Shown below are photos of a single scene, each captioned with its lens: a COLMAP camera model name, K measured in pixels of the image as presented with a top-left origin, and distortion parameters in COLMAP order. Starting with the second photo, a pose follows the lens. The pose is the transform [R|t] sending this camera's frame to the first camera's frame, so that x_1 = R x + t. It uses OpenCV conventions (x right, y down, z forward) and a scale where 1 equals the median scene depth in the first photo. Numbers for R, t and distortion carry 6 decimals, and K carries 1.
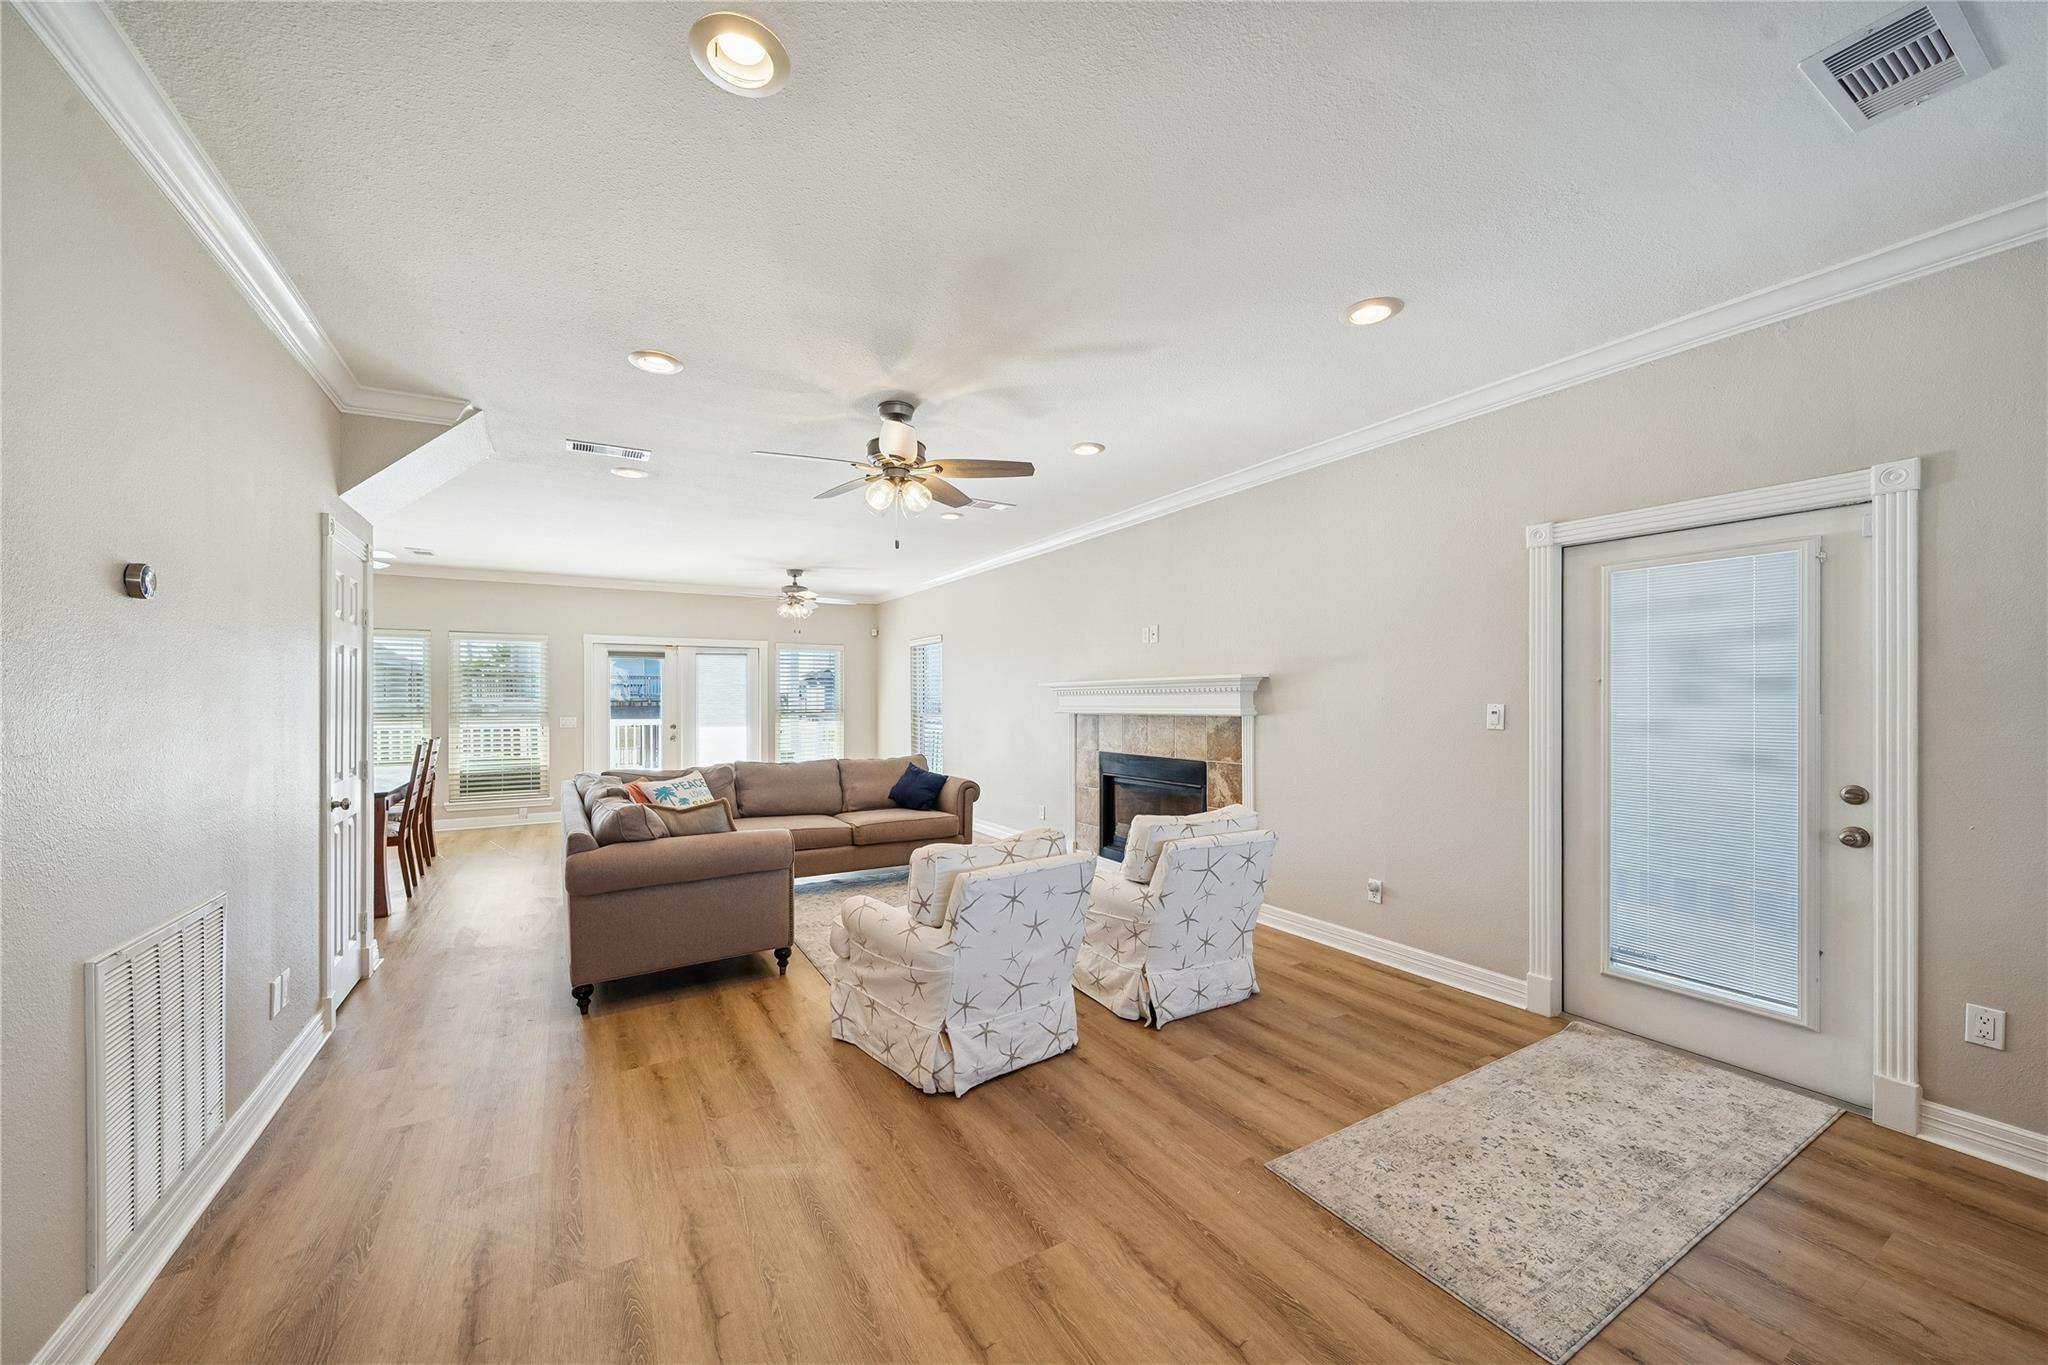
lens RADIAL K [[752.8, 0, 1020.6], [0, 752.8, 699.3], [0, 0, 1]] dist [-0.000063, -0.000008]
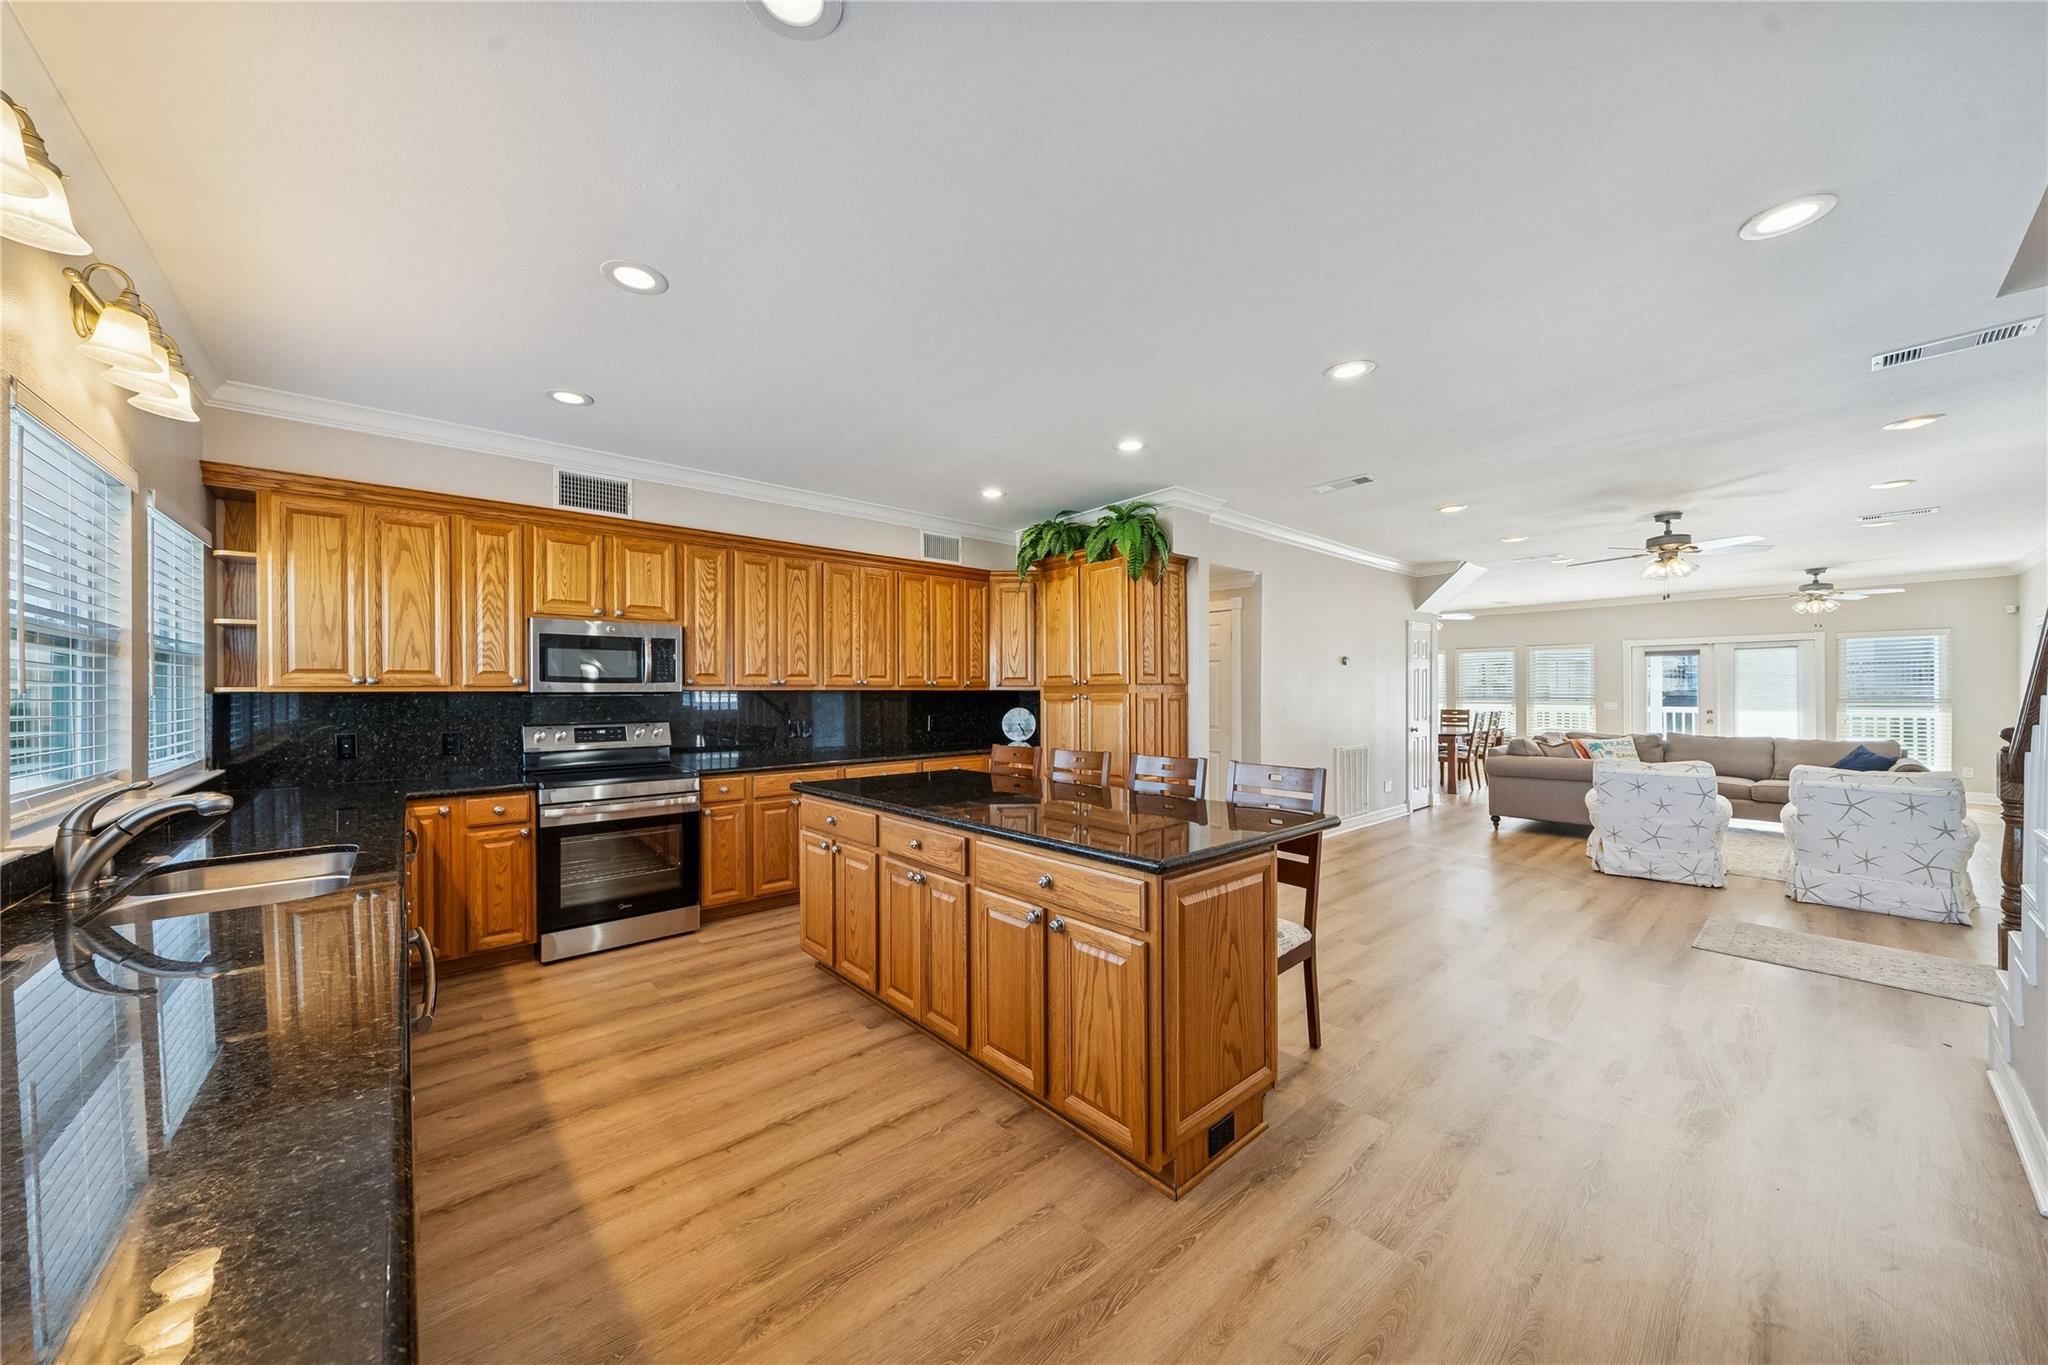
lens RADIAL K [[711.5, 0, 1022.2], [0, 711.5, 693.7], [0, 0, 1]] dist [0.000057, 0.000011]
pose [[0.191158, 0.002808, -0.981555, 0.730255], [0.002435, 0.999991, 0.003335, 0.001931], [0.981556, -0.003028, 0.191150, -0.467870]]
